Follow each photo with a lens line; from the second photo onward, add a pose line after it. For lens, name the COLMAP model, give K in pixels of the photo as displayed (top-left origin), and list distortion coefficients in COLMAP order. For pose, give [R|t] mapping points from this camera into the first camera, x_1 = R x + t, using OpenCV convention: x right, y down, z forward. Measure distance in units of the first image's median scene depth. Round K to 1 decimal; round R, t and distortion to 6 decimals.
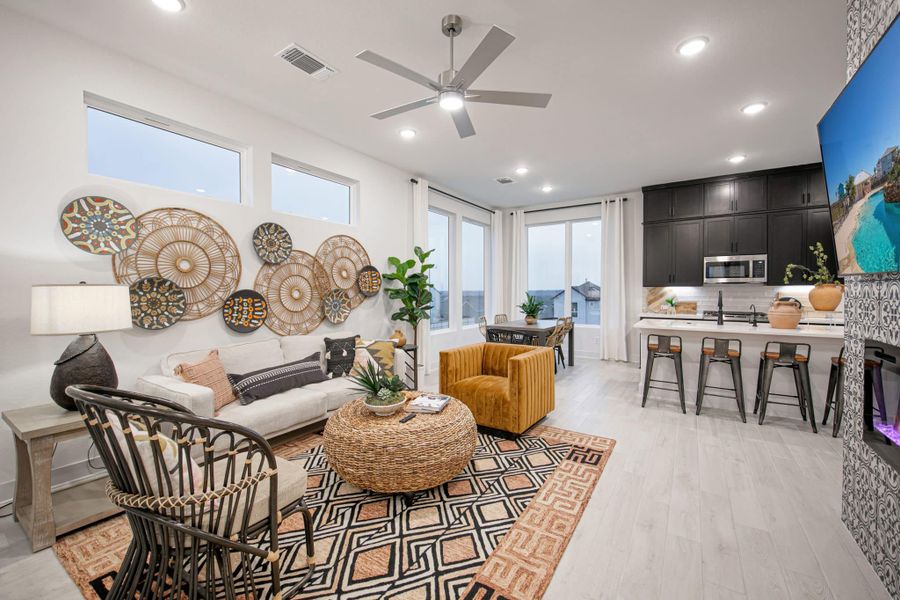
lens RADIAL K [[365.7, 0, 450.0], [0, 365.7, 300.0], [0, 0, 1]] dist [-0.000733, -0.000068]
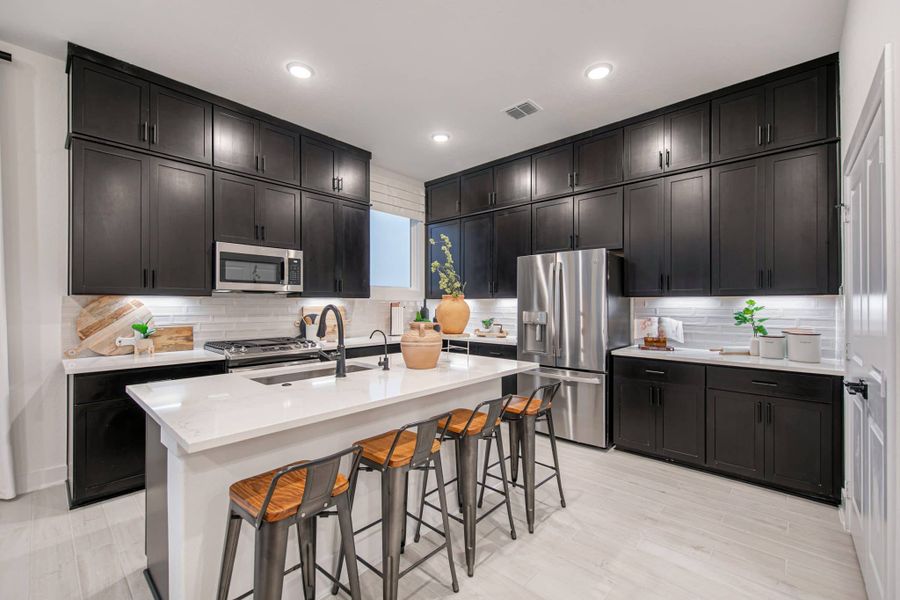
lens RADIAL K [[377.5, 0, 447.7], [0, 377.5, 301.6], [0, 0, 1]] dist [-0.000360, -0.000311]
pose [[0.167489, 0.007396, 0.985846, 0.250570], [0.022187, 0.999690, -0.011270, -0.019549], [-0.985624, 0.023761, 0.167273, 0.693576]]
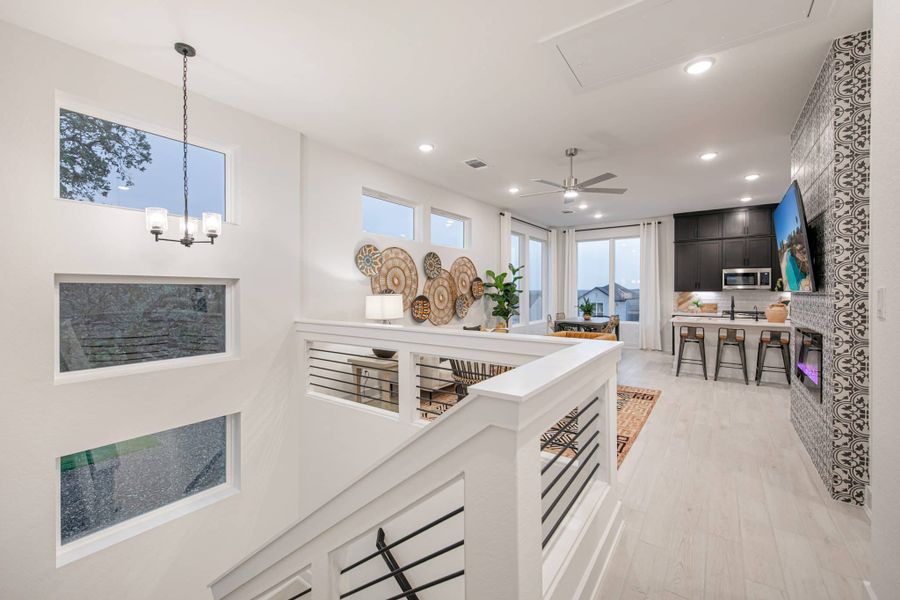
lens RADIAL K [[372.0, 0, 449.9], [0, 372.0, 294.8], [0, 0, 1]] dist [-0.000331, -0.000696]
pose [[0.998969, 0.002594, -0.045318, -0.262091], [-0.003177, 0.999913, -0.012800, -0.007297], [0.045281, 0.012930, 0.998891, -0.443379]]
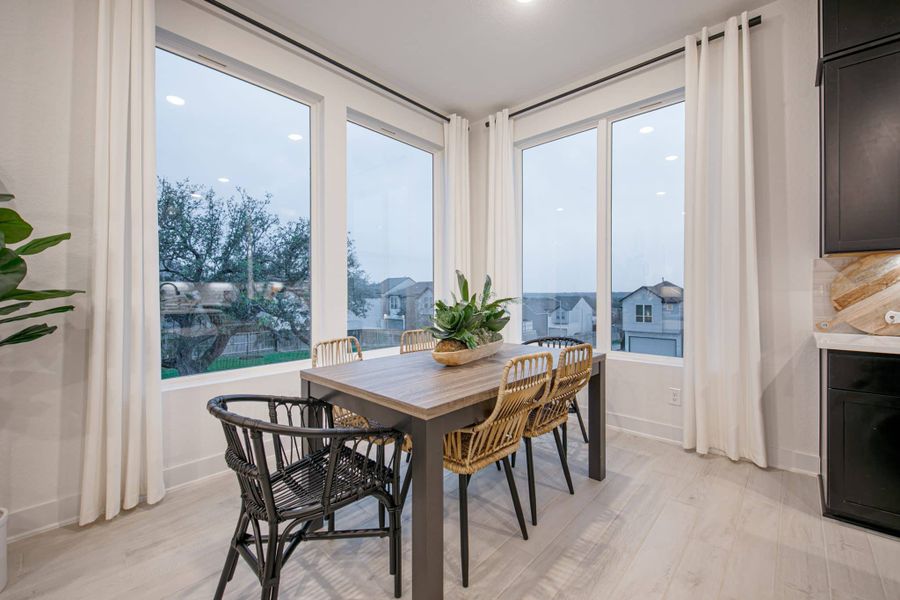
lens RADIAL K [[372.0, 0, 449.9], [0, 372.0, 294.8], [0, 0, 1]] dist [-0.000331, -0.000696]
pose [[0.985500, 0.000602, -0.169677, 0.332301], [-0.004009, 0.999797, -0.019737, 0.011650], [0.169631, 0.020131, 0.985302, 0.809317]]
